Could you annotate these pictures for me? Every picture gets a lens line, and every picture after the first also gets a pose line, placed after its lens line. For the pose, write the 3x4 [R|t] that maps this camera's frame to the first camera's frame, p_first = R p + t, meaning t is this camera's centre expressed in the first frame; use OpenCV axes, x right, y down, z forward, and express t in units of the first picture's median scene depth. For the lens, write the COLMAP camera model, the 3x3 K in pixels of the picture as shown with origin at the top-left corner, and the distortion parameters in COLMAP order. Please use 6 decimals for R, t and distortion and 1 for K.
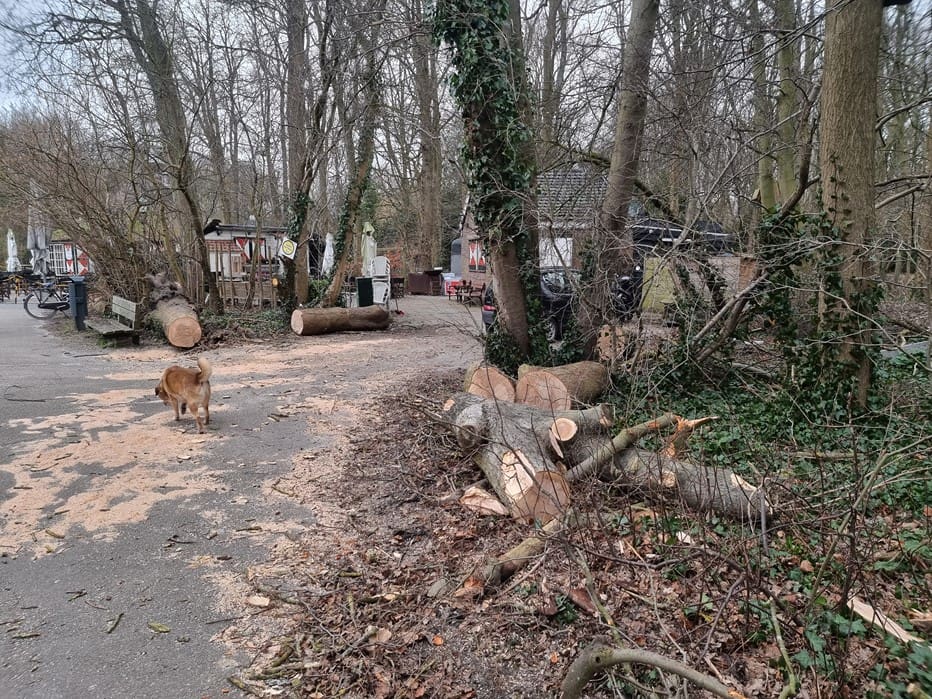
lens RADIAL K [[642.2, 0, 465.2], [0, 642.2, 346.2], [0, 0, 1]] dist [0.094130, -0.082820]
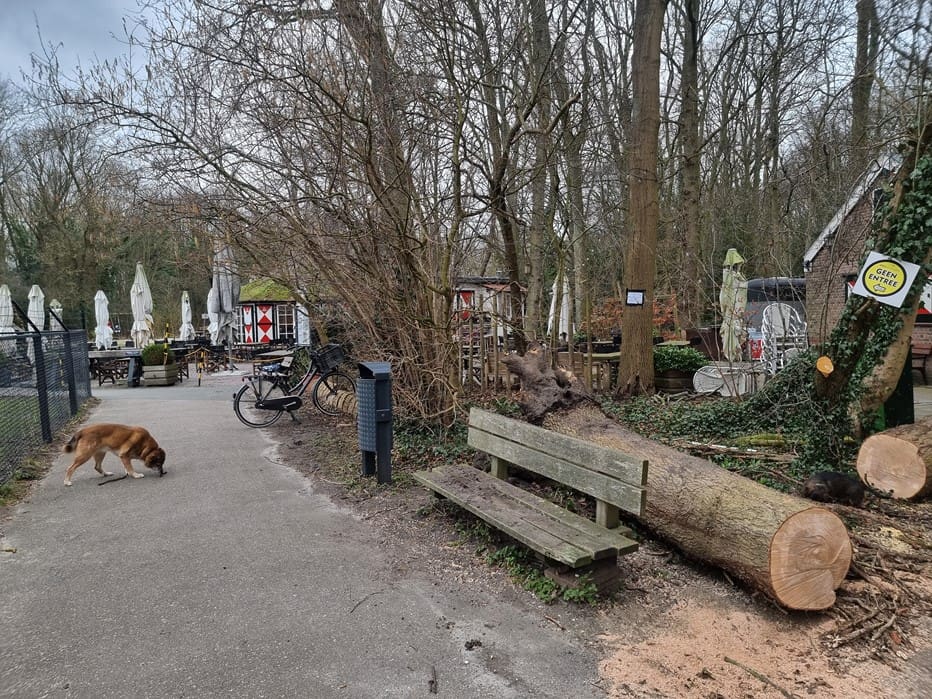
lens RADIAL K [[641.3, 0, 468.8], [0, 641.3, 355.0], [0, 0, 1]] dist [0.094031, -0.081281]
pose [[0.986280, -0.016740, -0.164233, -0.369266], [0.004932, 0.997389, -0.072046, -0.063989], [0.165010, 0.070247, 0.983787, 0.465601]]
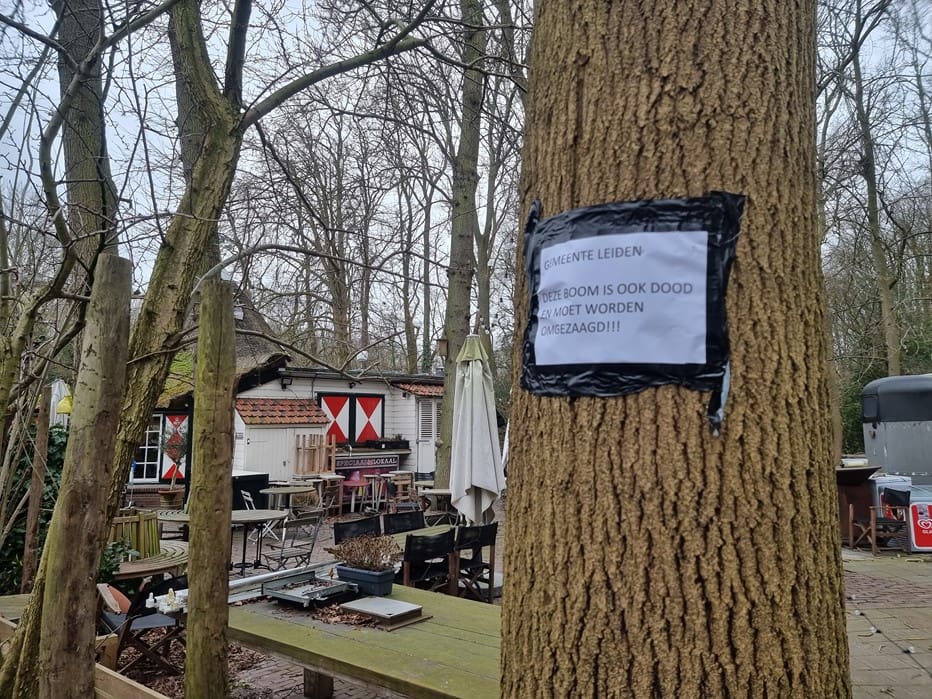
lens RADIAL K [[642.2, 0, 465.2], [0, 642.2, 346.2], [0, 0, 1]] dist [0.094130, -0.082820]
pose [[0.980016, -0.038356, -0.195186, -0.304842], [-0.015079, 0.964085, -0.265164, -0.157750], [0.198347, 0.262808, 0.944241, 1.140980]]
